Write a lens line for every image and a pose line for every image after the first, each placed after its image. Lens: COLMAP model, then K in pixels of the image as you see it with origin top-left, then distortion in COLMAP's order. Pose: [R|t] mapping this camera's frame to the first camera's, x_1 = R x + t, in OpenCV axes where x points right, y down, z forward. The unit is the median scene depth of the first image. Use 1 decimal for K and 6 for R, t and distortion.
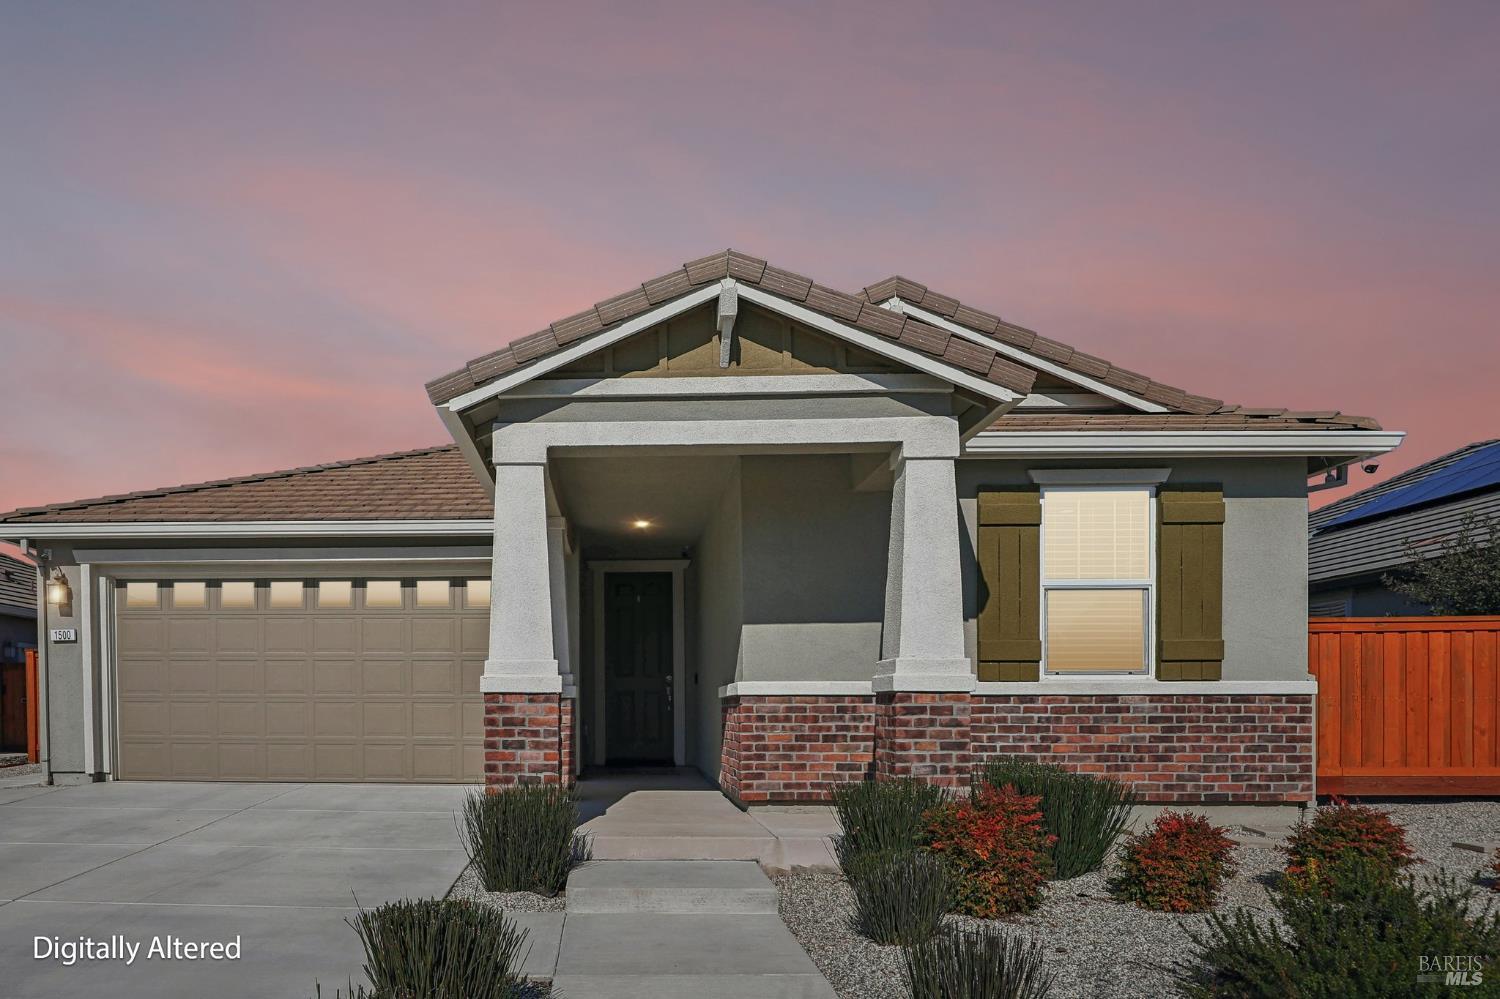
lens RADIAL K [[1000.6, 0, 749.3], [0, 1000.6, 581.3], [0, 0, 1]] dist [-0.021375, -0.000265]
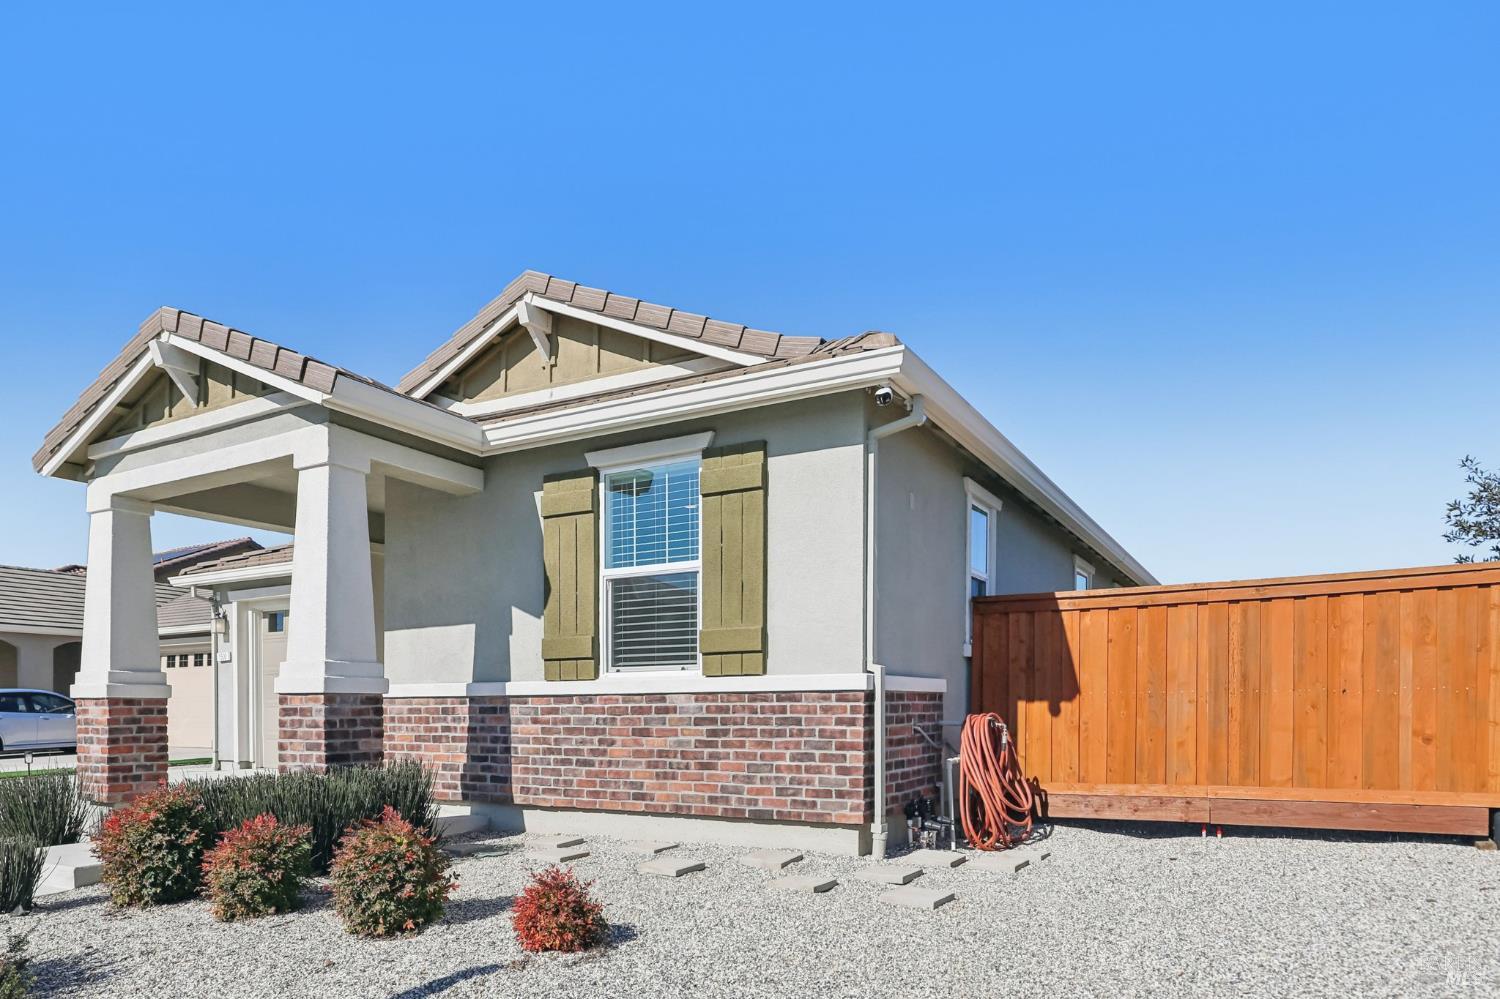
lens RADIAL K [[1000.6, 0, 749.3], [0, 1000.6, 581.3], [0, 0, 1]] dist [-0.021375, -0.000265]
pose [[0.881479, -0.065631, -0.467640, 0.862097], [0.065873, 0.997702, -0.015854, 0.033265], [0.467605, -0.016830, 0.883777, 0.249030]]
